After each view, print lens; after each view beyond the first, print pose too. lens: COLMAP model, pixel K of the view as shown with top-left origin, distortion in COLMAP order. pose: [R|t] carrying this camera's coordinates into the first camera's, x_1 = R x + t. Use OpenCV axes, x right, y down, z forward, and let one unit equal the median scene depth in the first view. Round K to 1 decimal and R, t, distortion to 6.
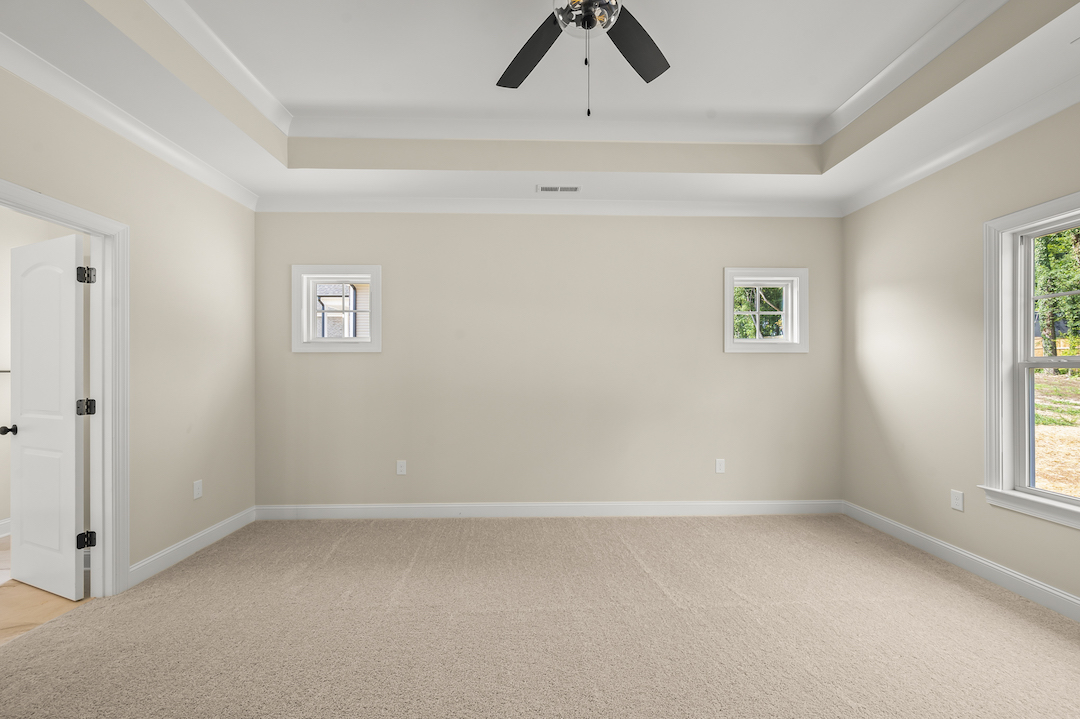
lens RADIAL K [[433.4, 0, 542.0], [0, 433.4, 366.9], [0, 0, 1]] dist [0.000126, 0.000110]
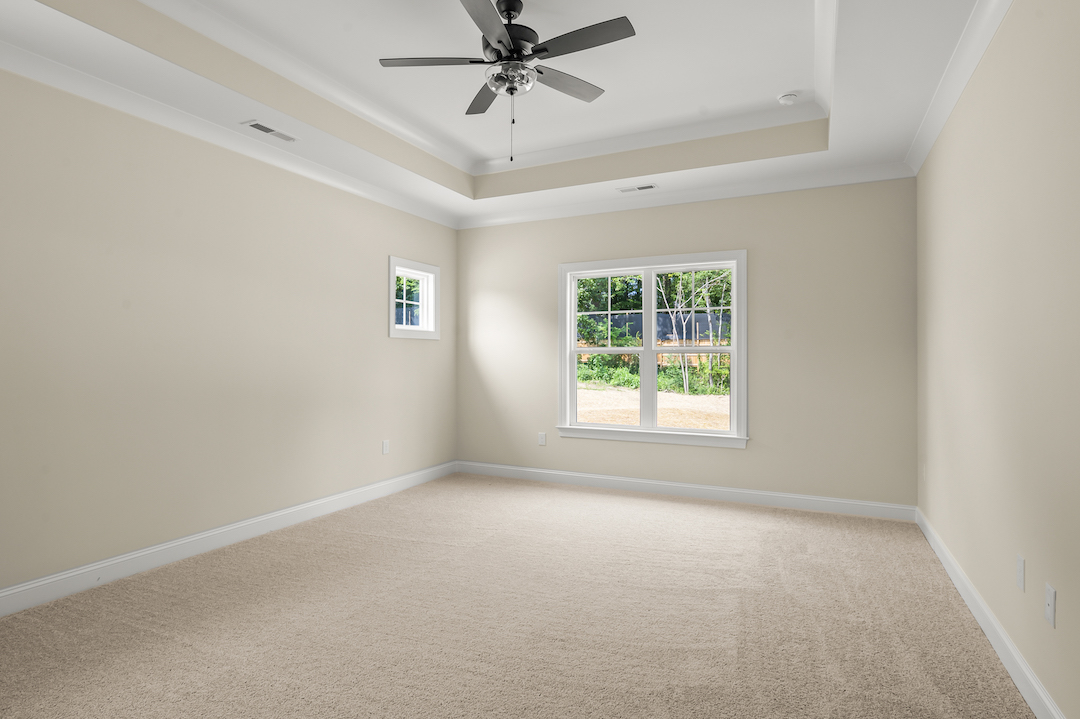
lens RADIAL K [[558.1, 0, 538.2], [0, 558.1, 344.4], [0, 0, 1]] dist [-0.001944, -0.000272]
pose [[0.471564, 0.021304, 0.881575, -0.629642], [-0.007698, 0.999770, -0.020042, 0.009211], [-0.881798, 0.002665, 0.471619, 0.056212]]
